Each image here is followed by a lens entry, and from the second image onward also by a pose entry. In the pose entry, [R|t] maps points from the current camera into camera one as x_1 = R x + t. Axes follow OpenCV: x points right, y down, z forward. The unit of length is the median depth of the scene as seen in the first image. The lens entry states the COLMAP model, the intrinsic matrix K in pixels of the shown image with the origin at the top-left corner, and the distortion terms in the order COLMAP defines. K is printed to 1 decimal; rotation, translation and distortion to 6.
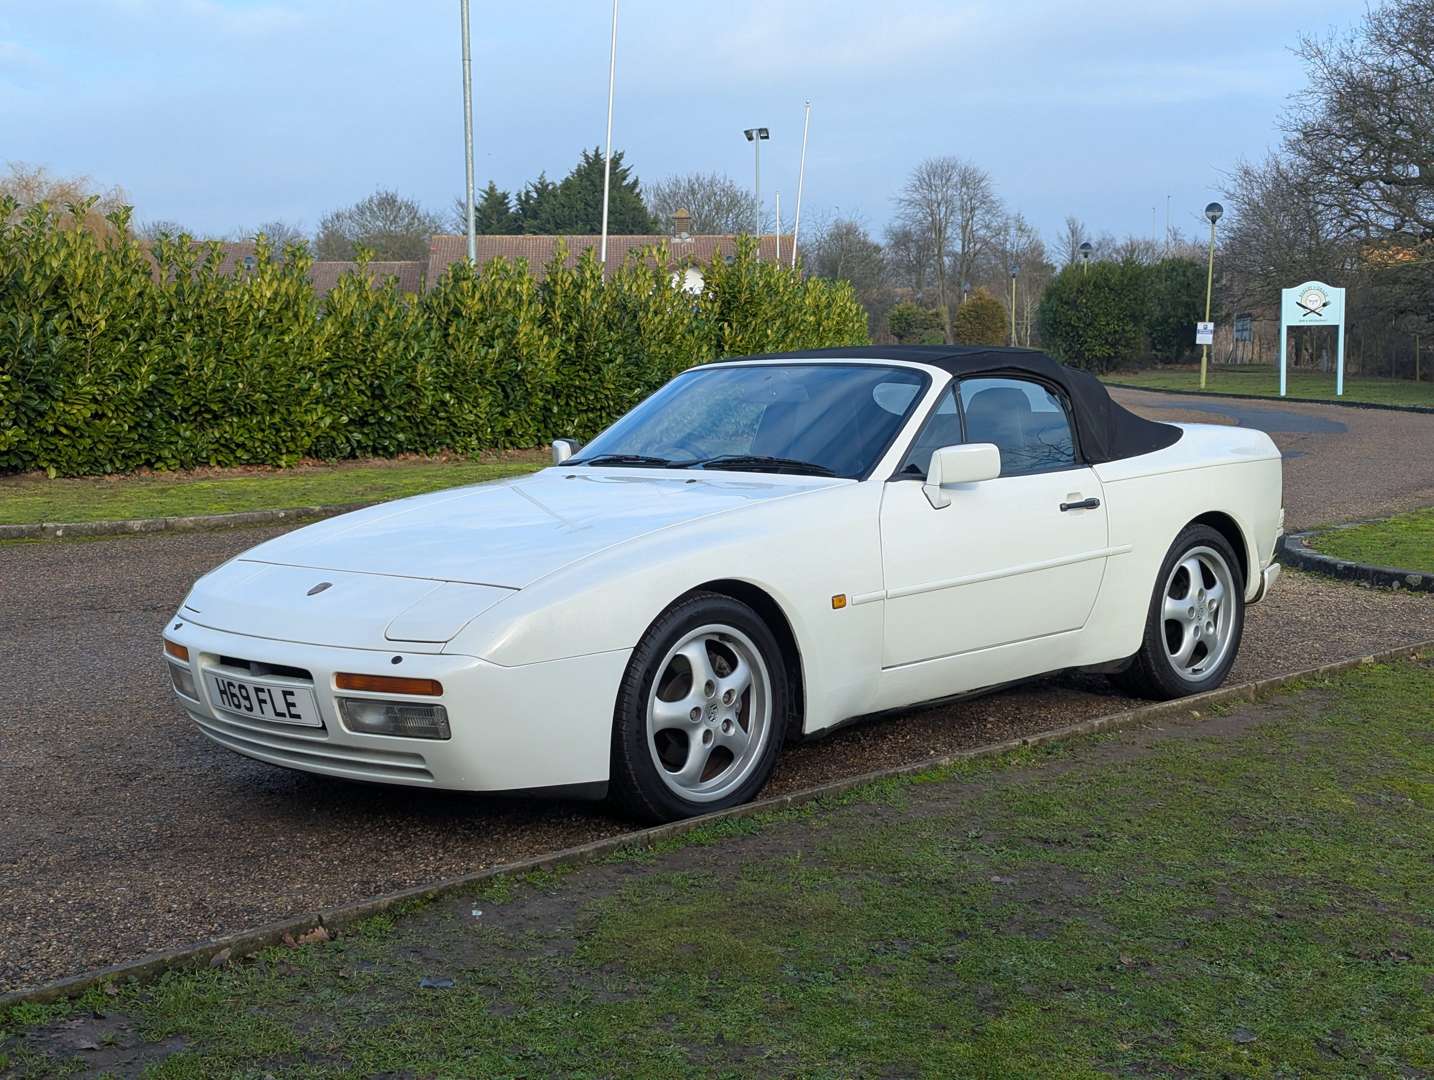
lens RADIAL K [[2006.4, 0, 726.1], [0, 2006.4, 548.7], [0, 0, 1]] dist [0.077578, 0.000000]
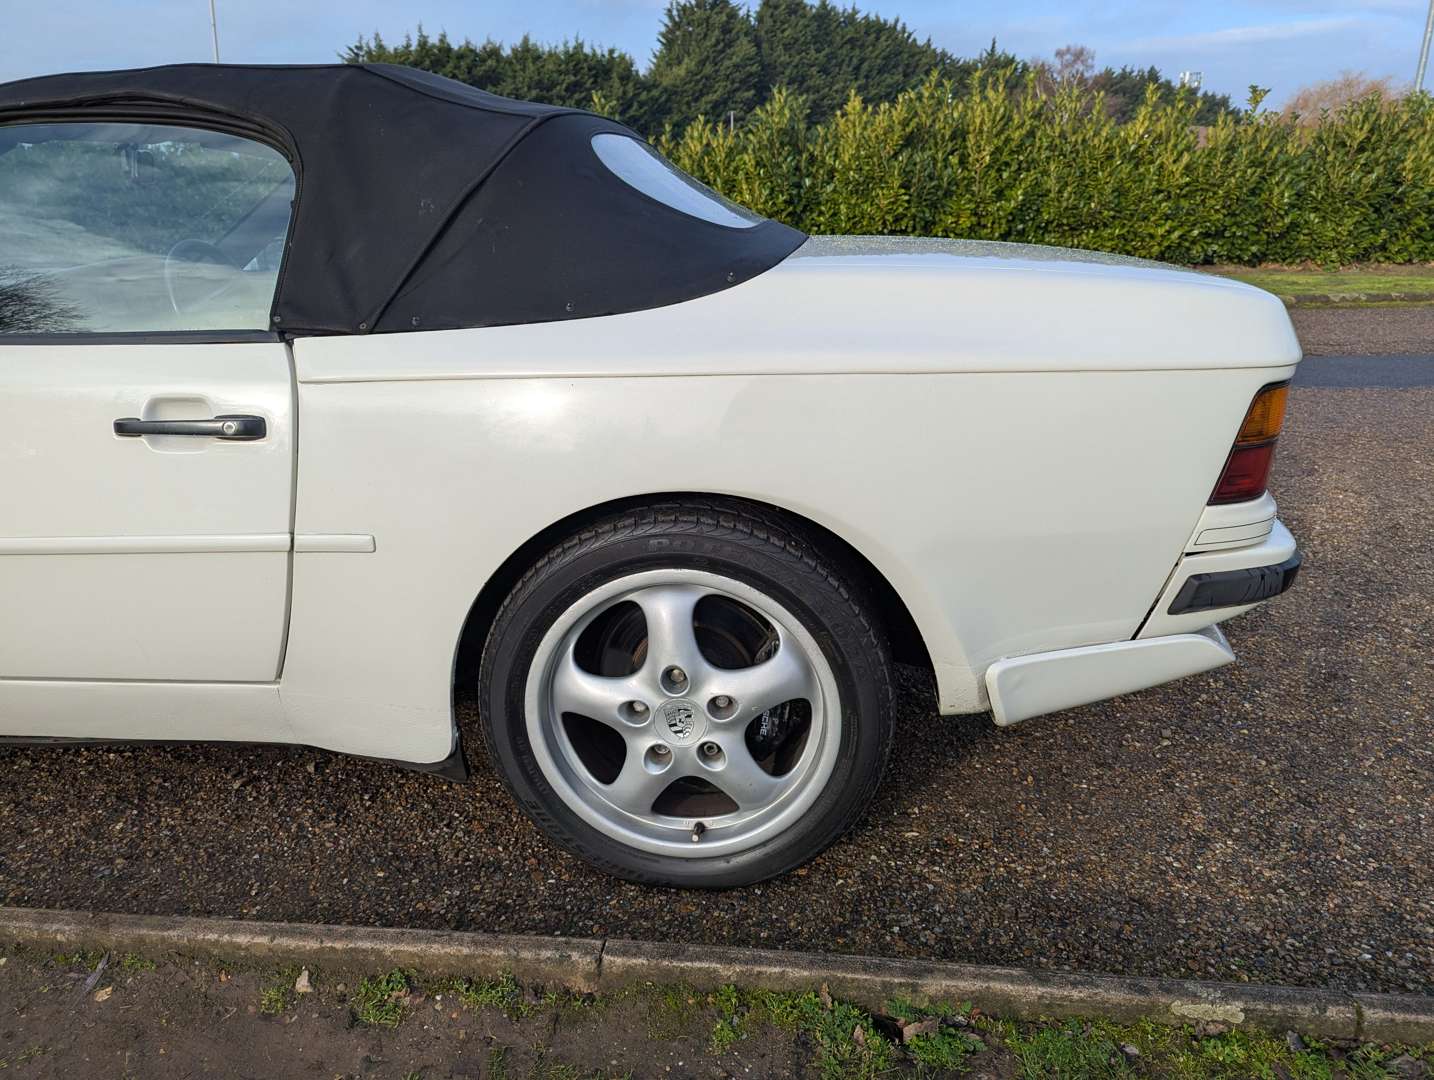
lens RADIAL K [[1009.8, 0, 722.3], [0, 1009.8, 536.1], [0, 0, 1]] dist [0.051065, -0.045072]
pose [[0.636884, 0.247795, -0.730053, 0.411005], [-0.077988, 0.962790, 0.258755, -0.064387], [0.767005, -0.107862, 0.632510, 0.933759]]
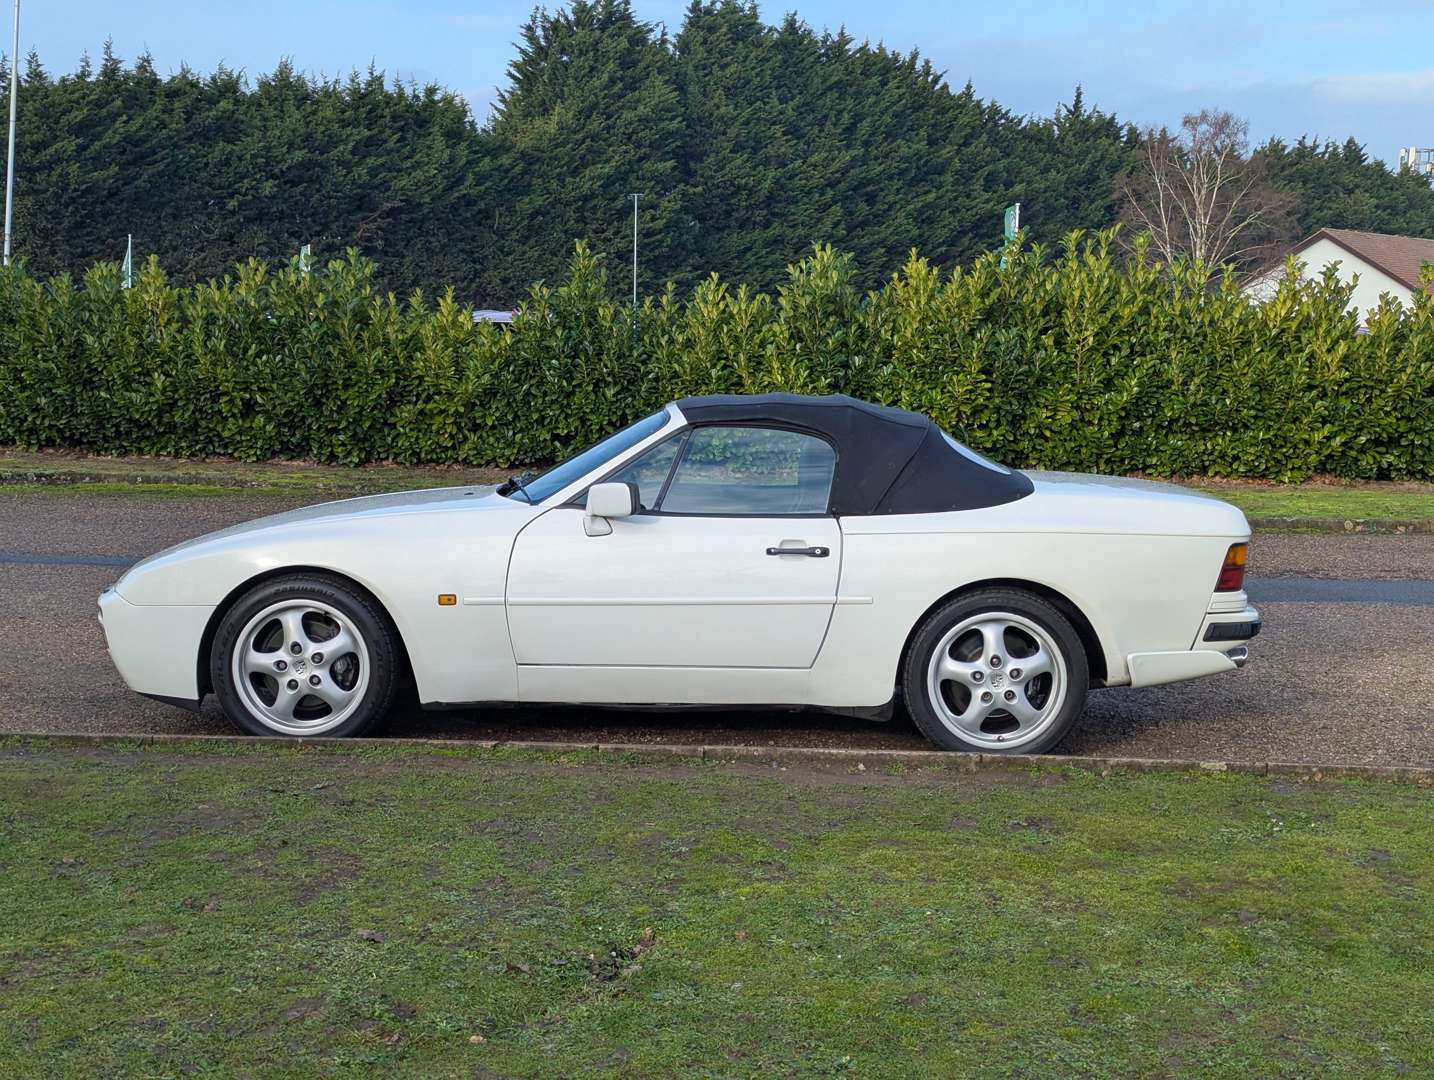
lens RADIAL K [[2006.4, 0, 706.1], [0, 2006.4, 538.8], [0, 0, 1]] dist [0.077578, 0.000000]
pose [[0.683044, 0.099906, -0.723512, 0.894104], [-0.102472, 0.993911, 0.040503, -0.065257], [0.723153, 0.046475, 0.689122, 0.233409]]
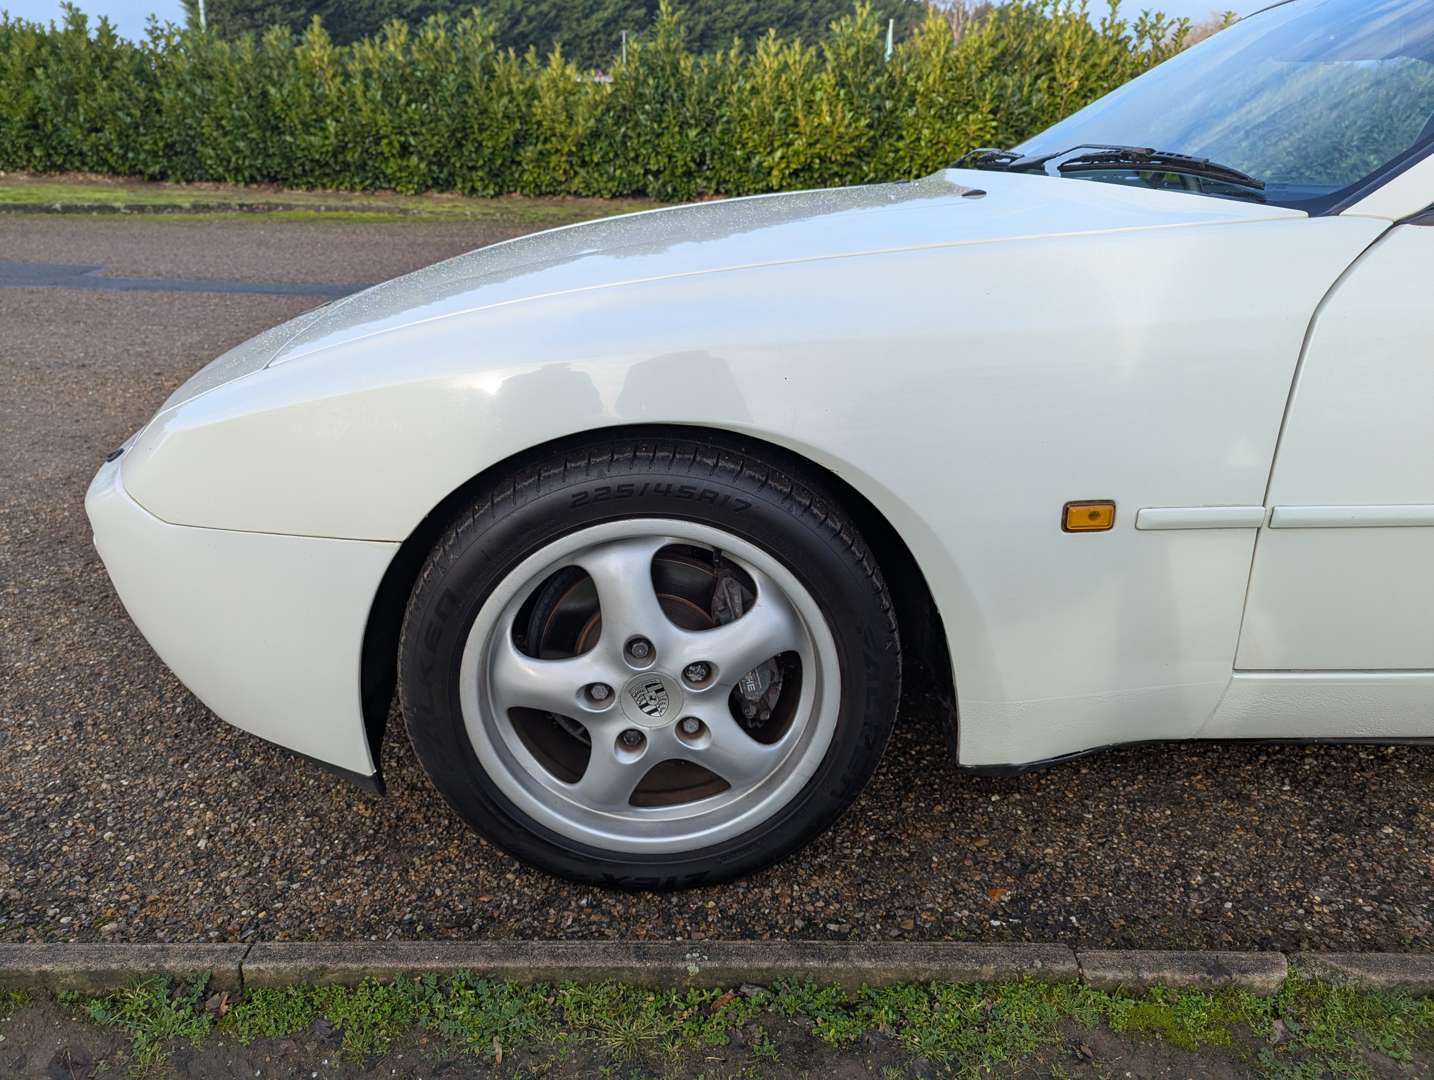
lens RADIAL K [[1009.8, 0, 701.5], [0, 1009.8, 546.9], [0, 0, 1]] dist [0.051065, -0.045072]
pose [[0.717179, 0.285057, -0.635922, 0.113808], [-0.094611, 0.943894, 0.316407, -0.021716], [0.690436, -0.166756, 0.703911, 0.686056]]
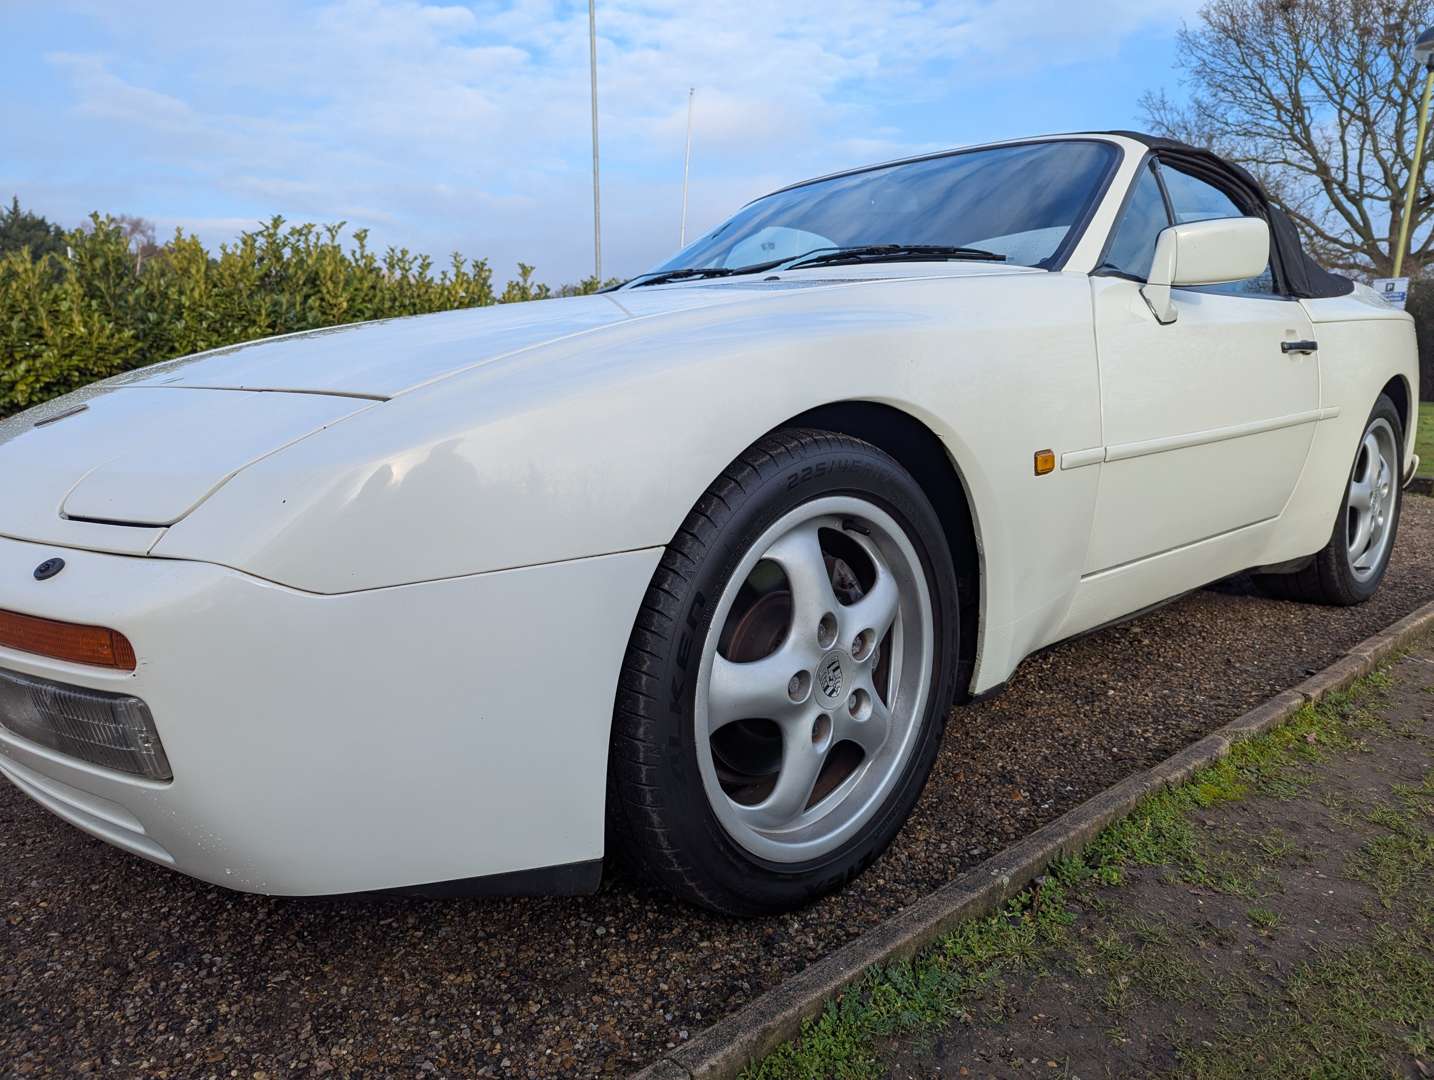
lens RADIAL K [[1009.8, 0, 720.9], [0, 1009.8, 527.9], [0, 0, 1]] dist [0.051065, -0.045072]
pose [[0.999614, 0.015664, -0.022926, -0.022974], [-0.014438, 0.998506, 0.052692, 0.026638], [0.023717, -0.052341, 0.998348, 0.612584]]
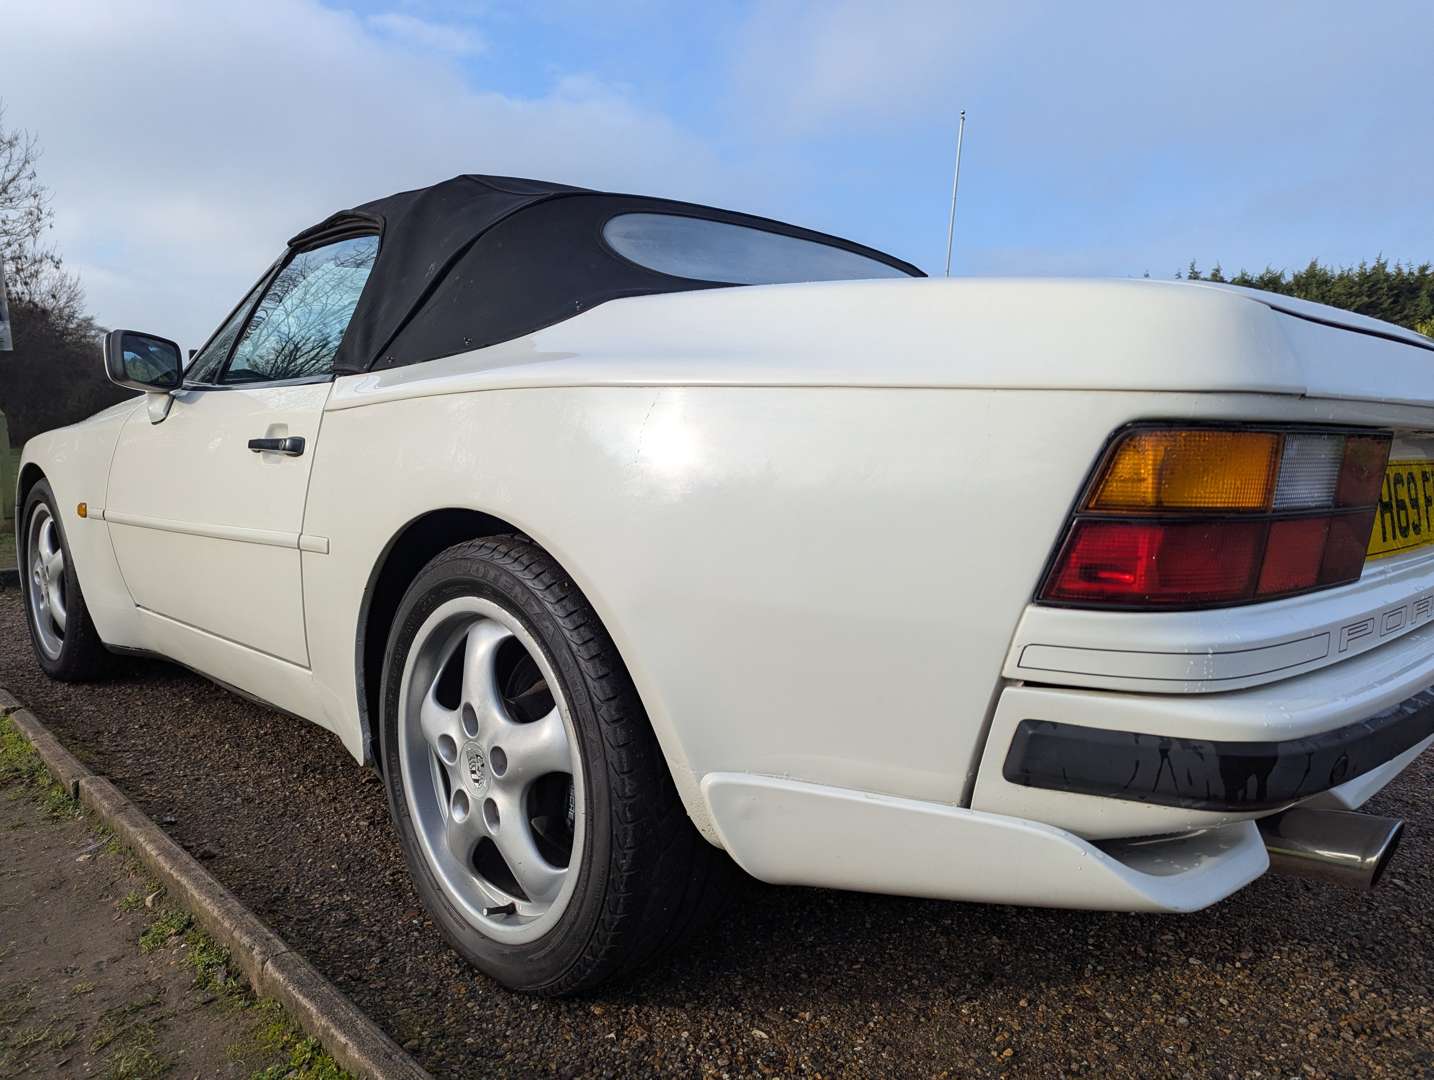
lens RADIAL K [[1009.8, 0, 715.2], [0, 1009.8, 550.8], [0, 0, 1]] dist [0.051065, -0.045072]
pose [[-0.013352, 0.129423, -0.991500, 0.452004], [-0.109199, 0.985468, 0.130107, -0.042486], [0.993930, 0.110008, 0.000975, 1.109462]]
